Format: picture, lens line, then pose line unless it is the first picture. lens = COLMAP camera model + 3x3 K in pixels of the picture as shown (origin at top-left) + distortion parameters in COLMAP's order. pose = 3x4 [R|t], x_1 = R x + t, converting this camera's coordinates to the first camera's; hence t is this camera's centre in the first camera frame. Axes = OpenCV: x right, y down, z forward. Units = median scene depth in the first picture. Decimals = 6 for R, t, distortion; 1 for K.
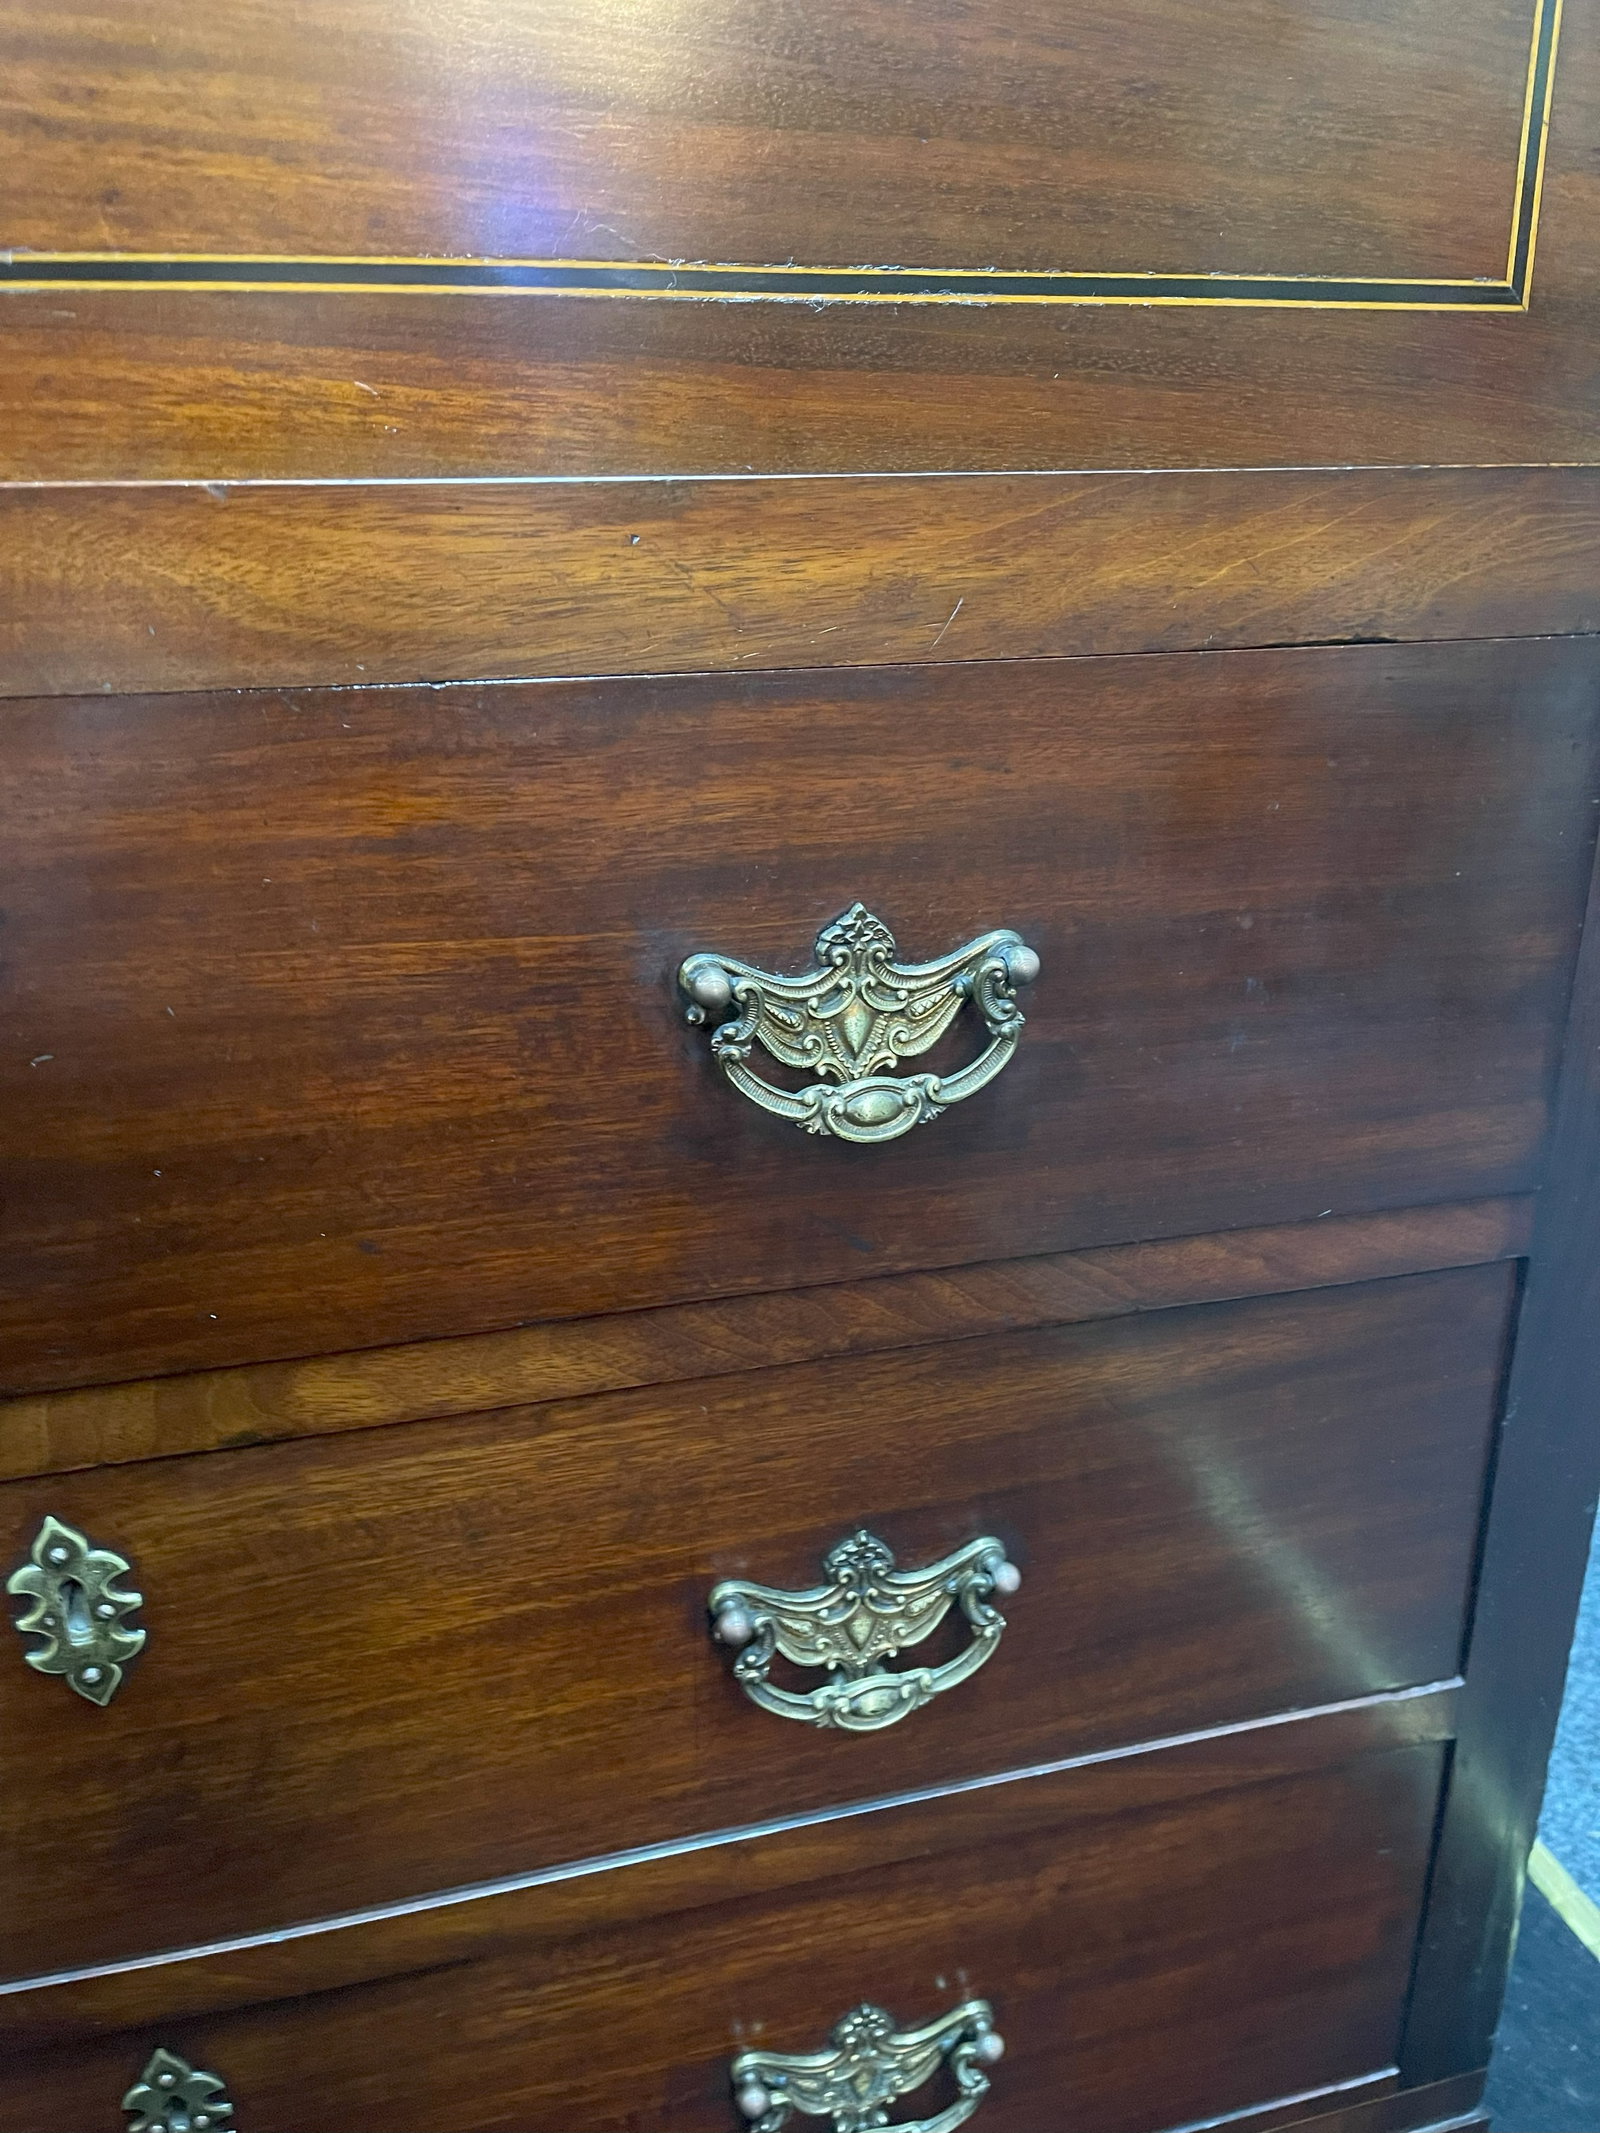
lens RADIAL K [[1621.7, 0, 806.5], [0, 1621.7, 1064.4], [0, 0, 1]] dist [0.064290, -0.088464]
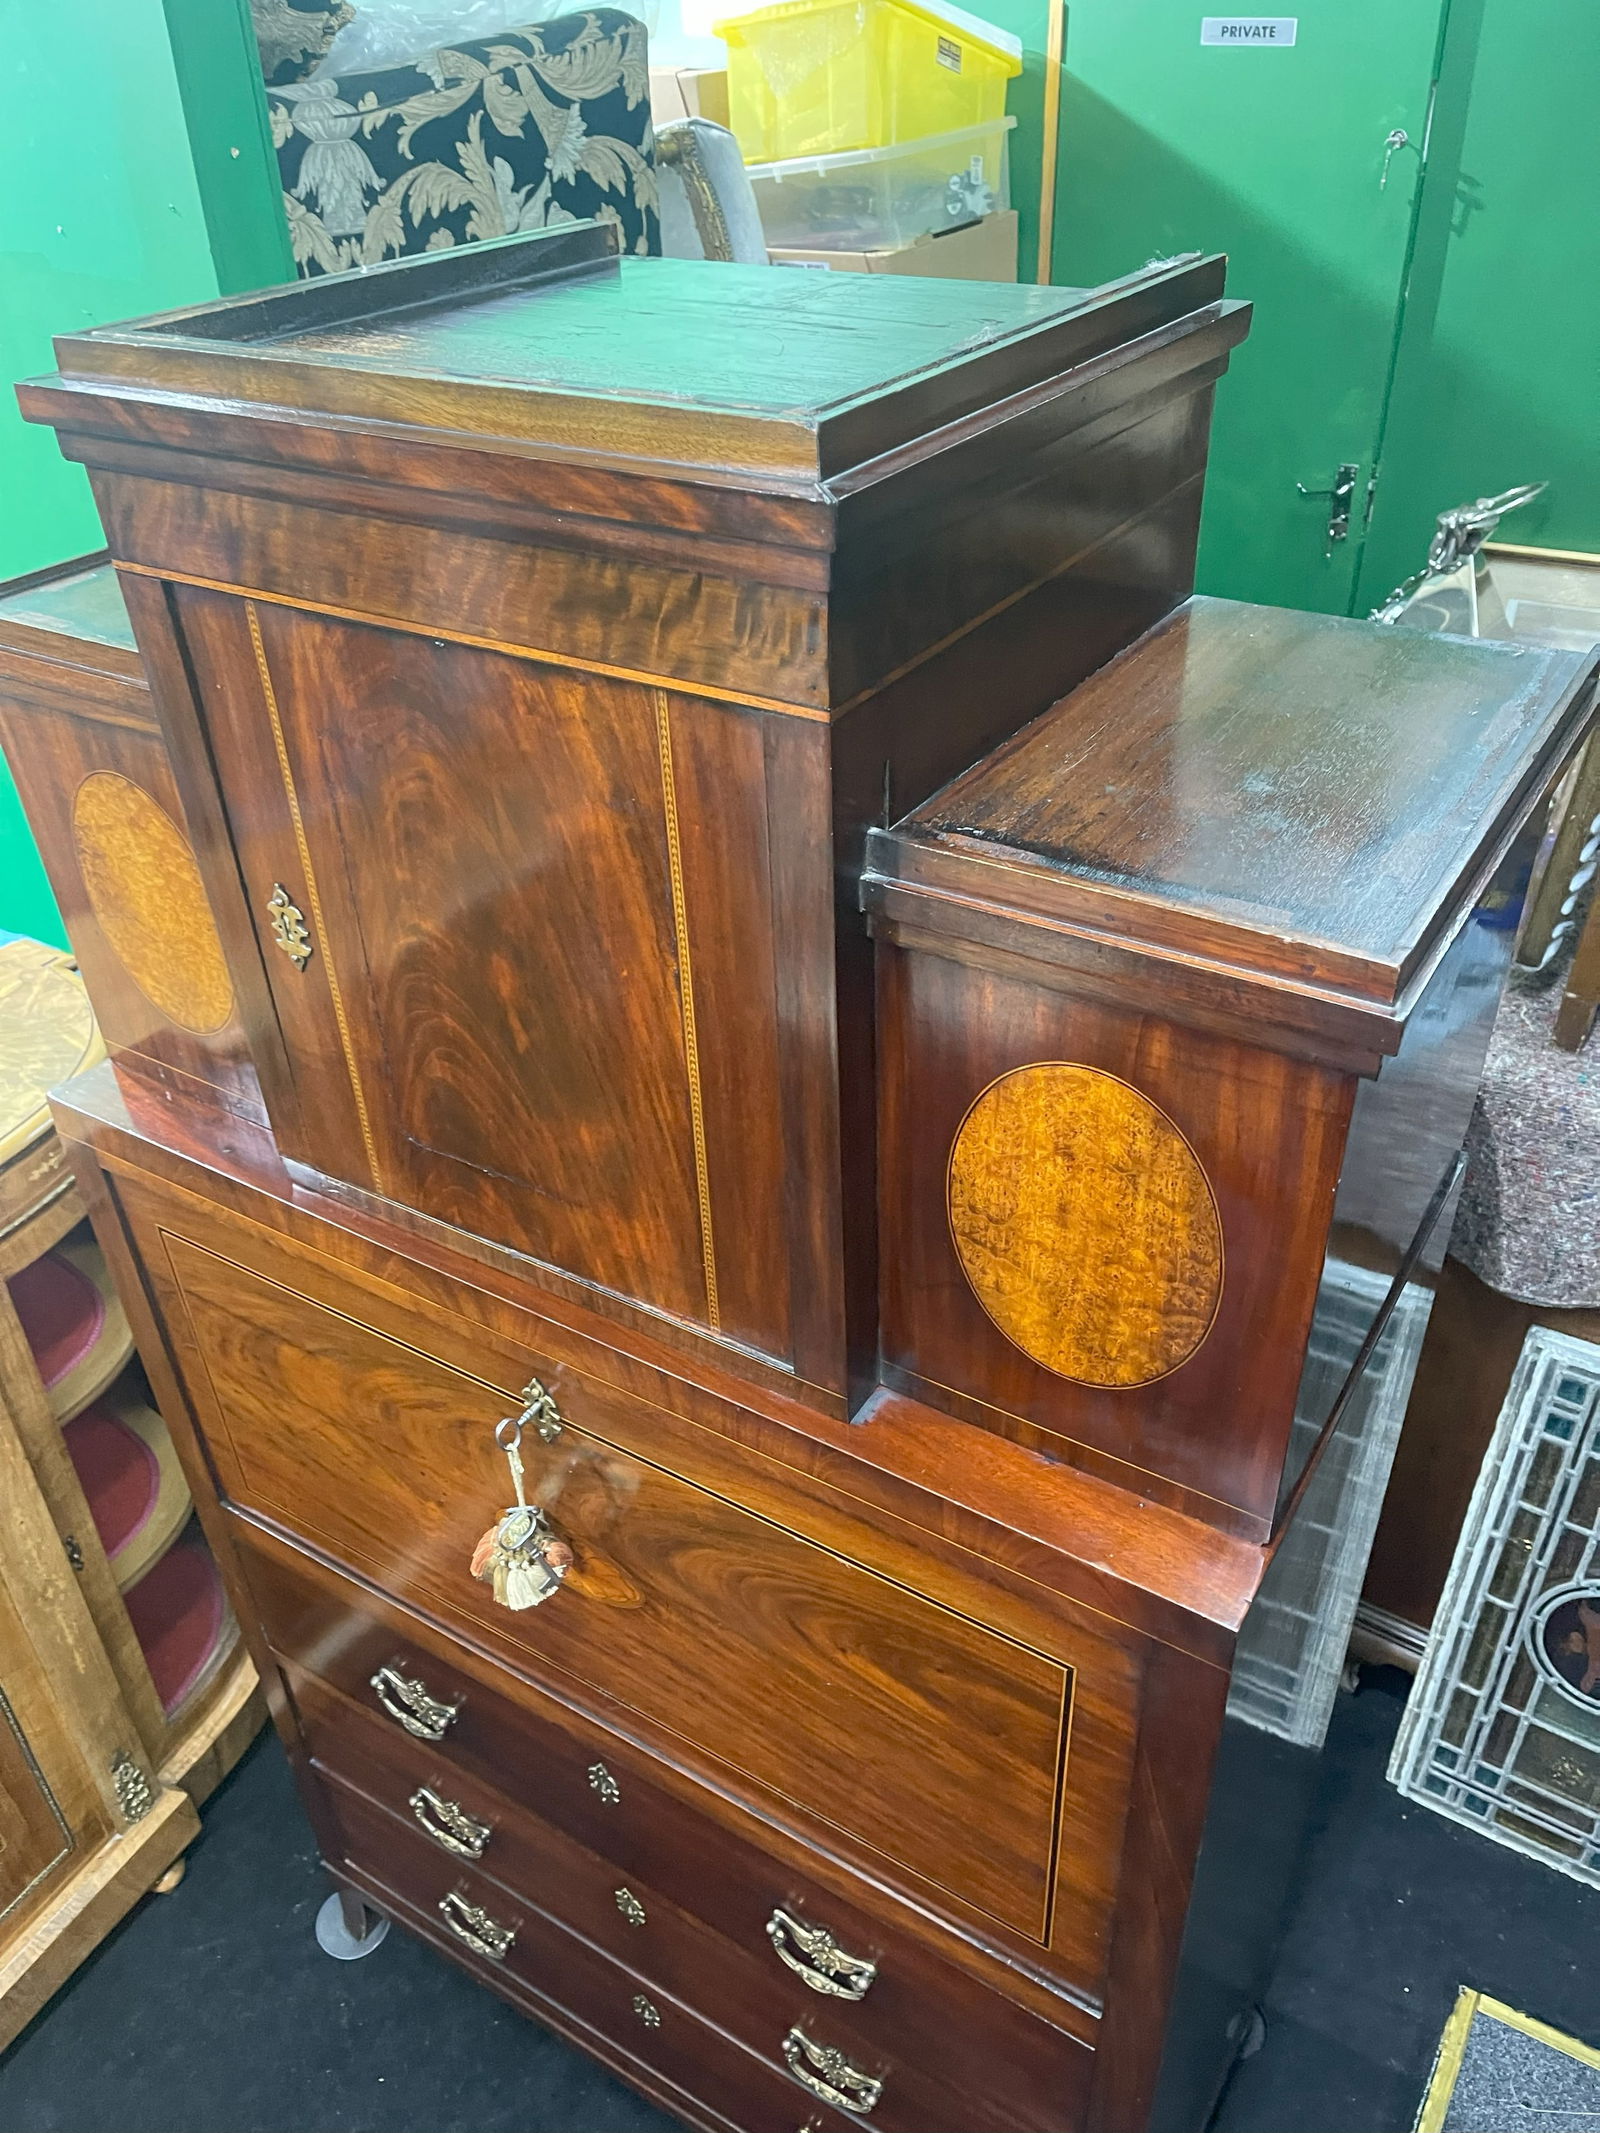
lens RADIAL K [[1621.7, 0, 818.1], [0, 1621.7, 1088.4], [0, 0, 1]] dist [0.064290, -0.088464]
pose [[0.683923, 0.412799, -0.601537, 1.219405], [-0.236234, 0.905410, 0.352741, -2.612565], [0.690249, -0.099144, 0.716748, -1.042045]]
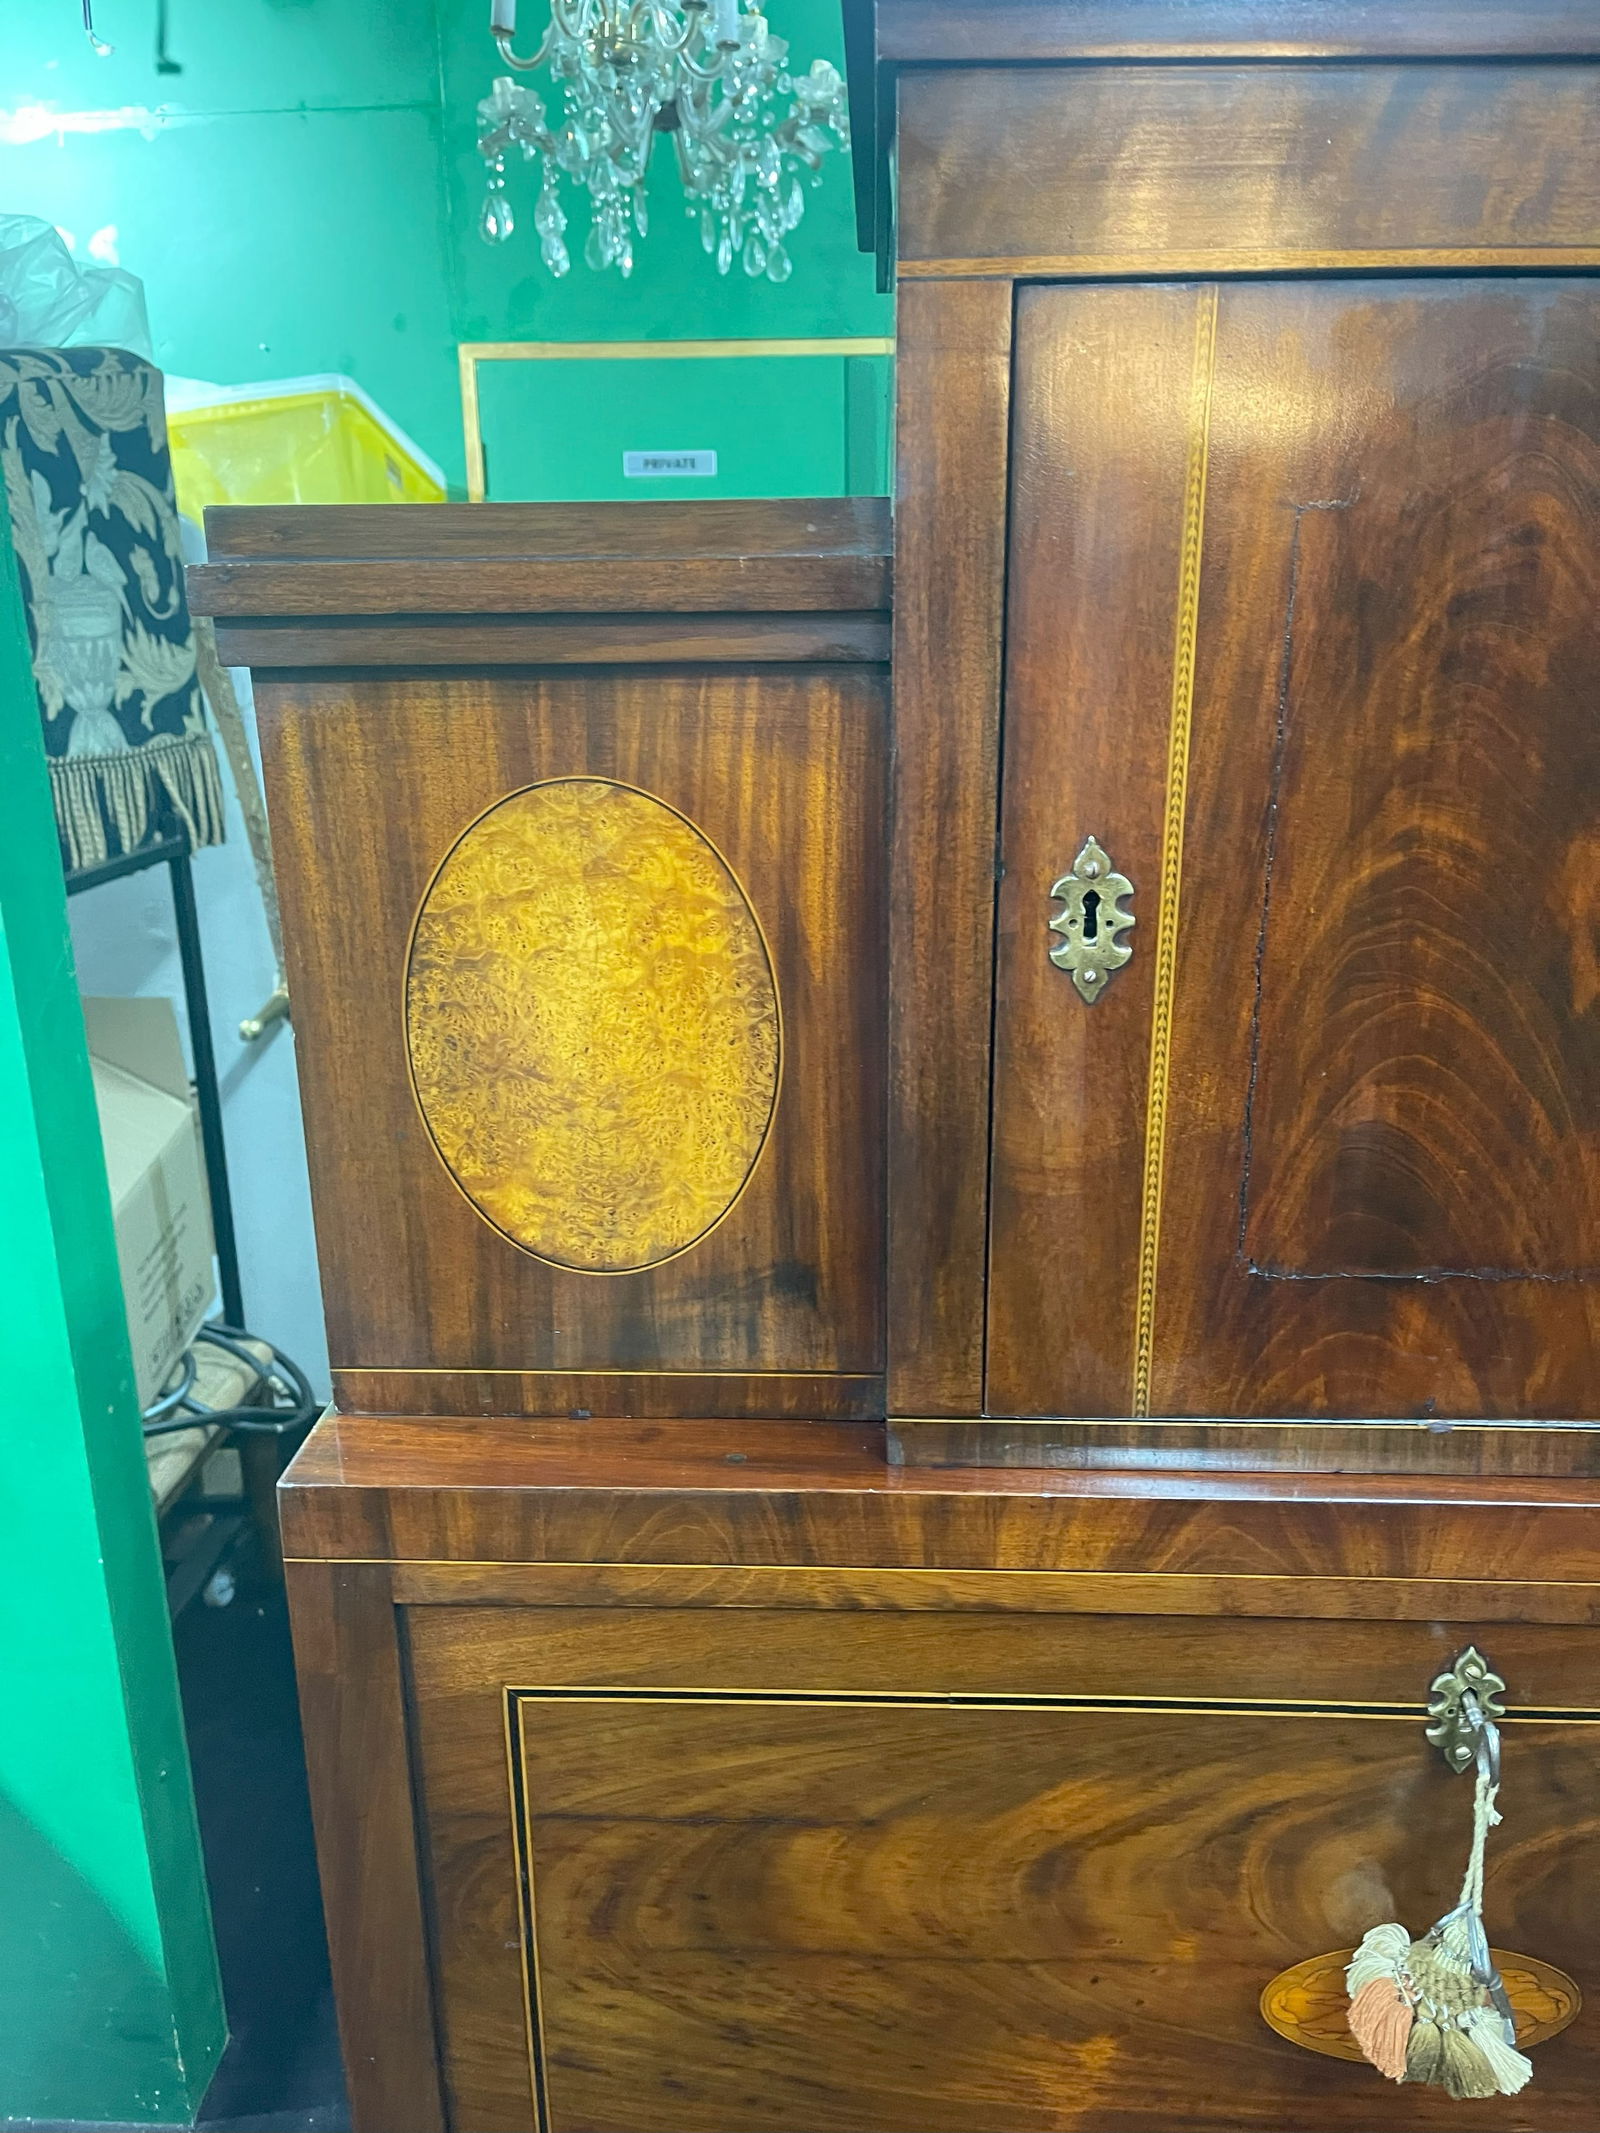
lens RADIAL K [[1621.7, 0, 817.7], [0, 1621.7, 1083.0], [0, 0, 1]] dist [0.064290, -0.088464]
pose [[0.956216, 0.093706, -0.277254, -0.707910], [-0.106819, 0.993746, -0.032541, -1.568309], [0.272470, 0.060732, 0.960246, -1.241957]]
